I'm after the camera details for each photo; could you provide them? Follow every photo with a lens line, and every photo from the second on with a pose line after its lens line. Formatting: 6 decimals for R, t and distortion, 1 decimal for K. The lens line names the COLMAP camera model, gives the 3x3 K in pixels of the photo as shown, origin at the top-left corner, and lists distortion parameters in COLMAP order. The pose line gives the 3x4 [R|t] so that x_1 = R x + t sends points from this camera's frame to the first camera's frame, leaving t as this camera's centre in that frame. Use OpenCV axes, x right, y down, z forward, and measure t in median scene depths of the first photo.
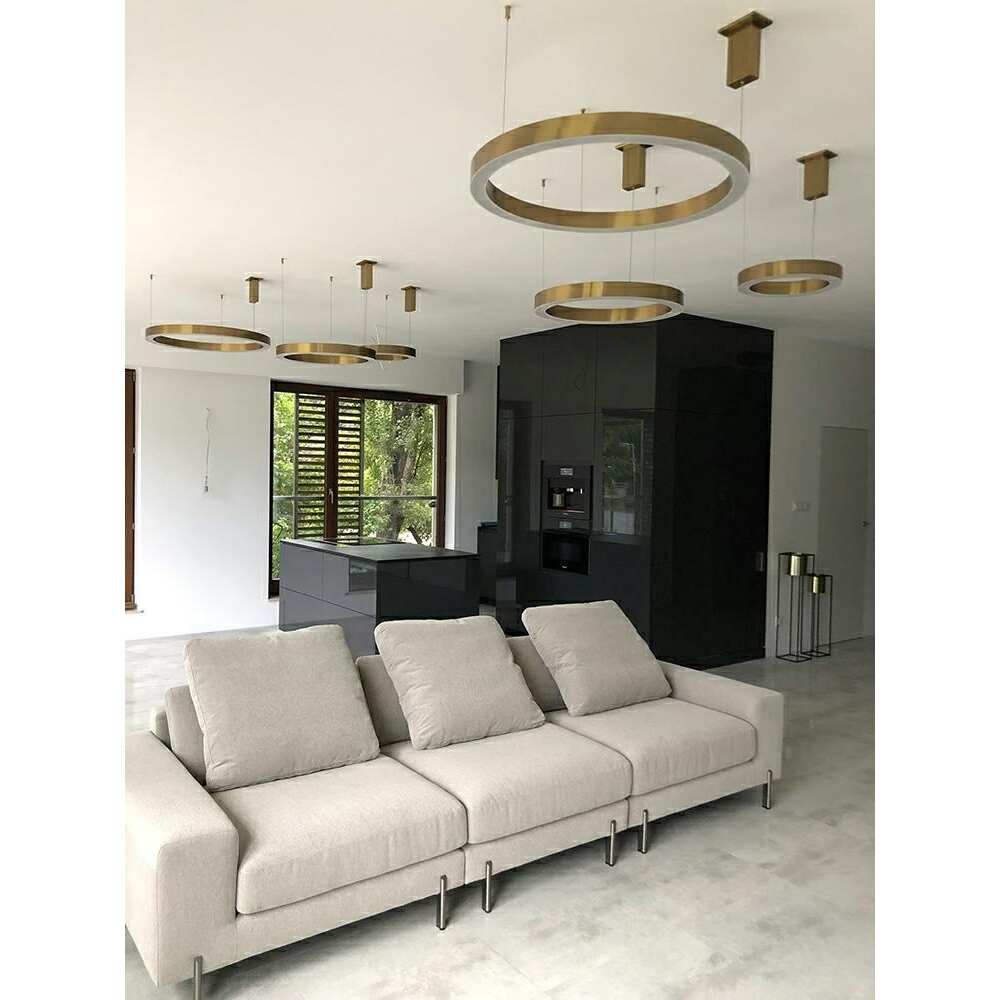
lens RADIAL K [[830.3, 0, 547.5], [0, 830.3, 500.1], [0, 0, 1]] dist [0.001102, -0.005399]
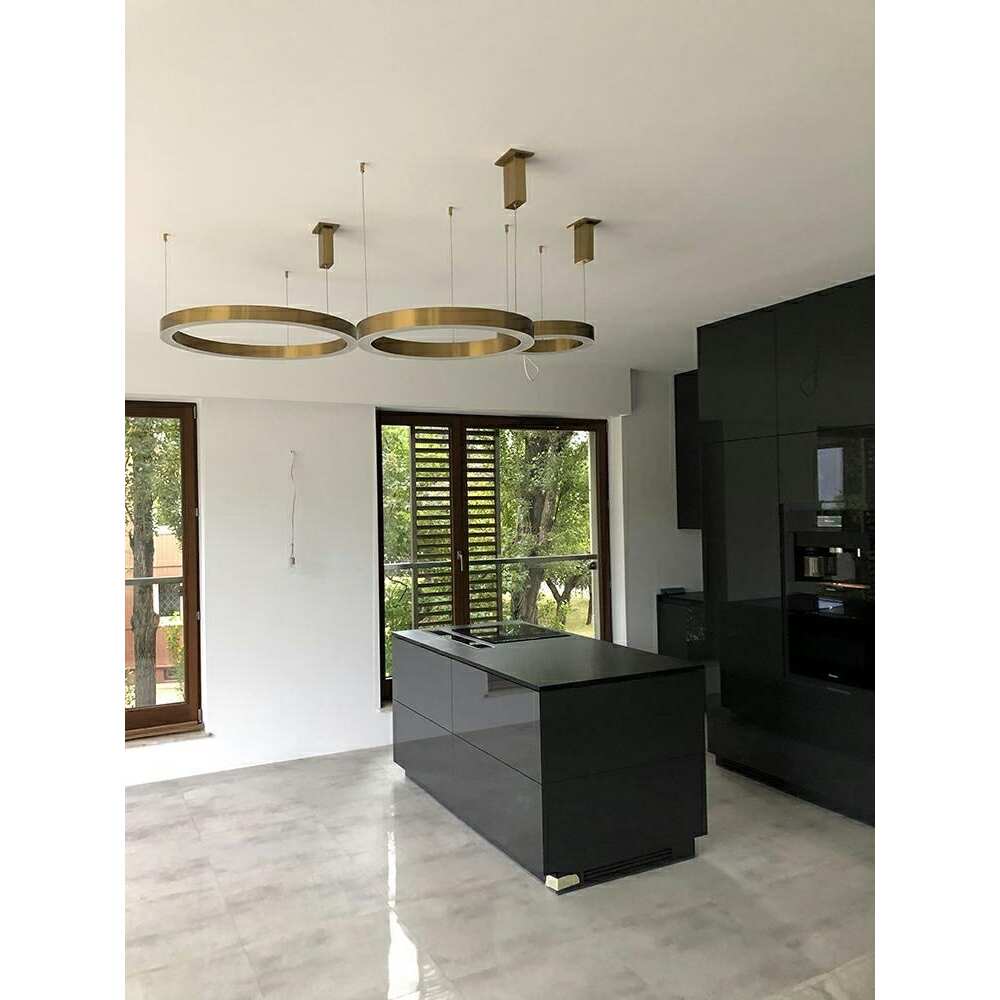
lens RADIAL K [[830.3, 0, 547.5], [0, 830.3, 500.1], [0, 0, 1]] dist [0.001102, -0.005399]
pose [[0.988392, -0.041549, -0.146135, -0.069303], [0.035239, 0.998342, -0.045503, -0.021682], [0.147783, 0.039825, 0.988218, 0.263646]]
